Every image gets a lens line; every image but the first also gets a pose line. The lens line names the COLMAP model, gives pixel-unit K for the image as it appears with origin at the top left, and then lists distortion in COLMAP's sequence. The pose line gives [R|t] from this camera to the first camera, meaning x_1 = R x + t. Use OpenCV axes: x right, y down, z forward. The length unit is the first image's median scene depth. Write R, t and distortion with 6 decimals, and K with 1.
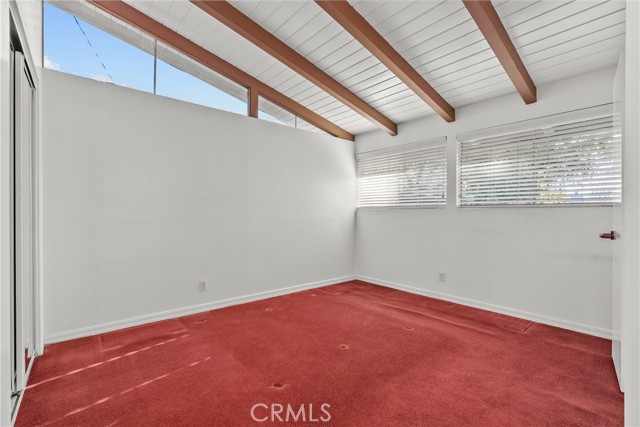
lens RADIAL K [[292.1, 0, 325.4], [0, 292.1, 212.1], [0, 0, 1]] dist [-0.003769, 0.001871]
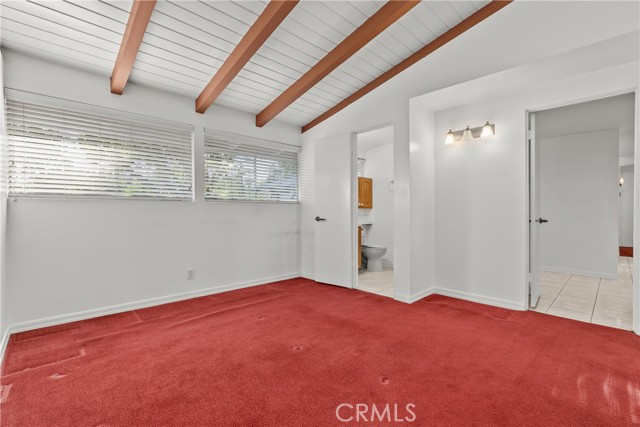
lens RADIAL K [[292.1, 0, 325.4], [0, 292.1, 213.8], [0, 0, 1]] dist [-0.003769, 0.001871]
pose [[-0.056129, -0.018833, 0.998246, -0.637504], [-0.012743, 0.999754, 0.018145, 0.004792], [-0.998342, -0.011702, -0.056355, 0.704587]]
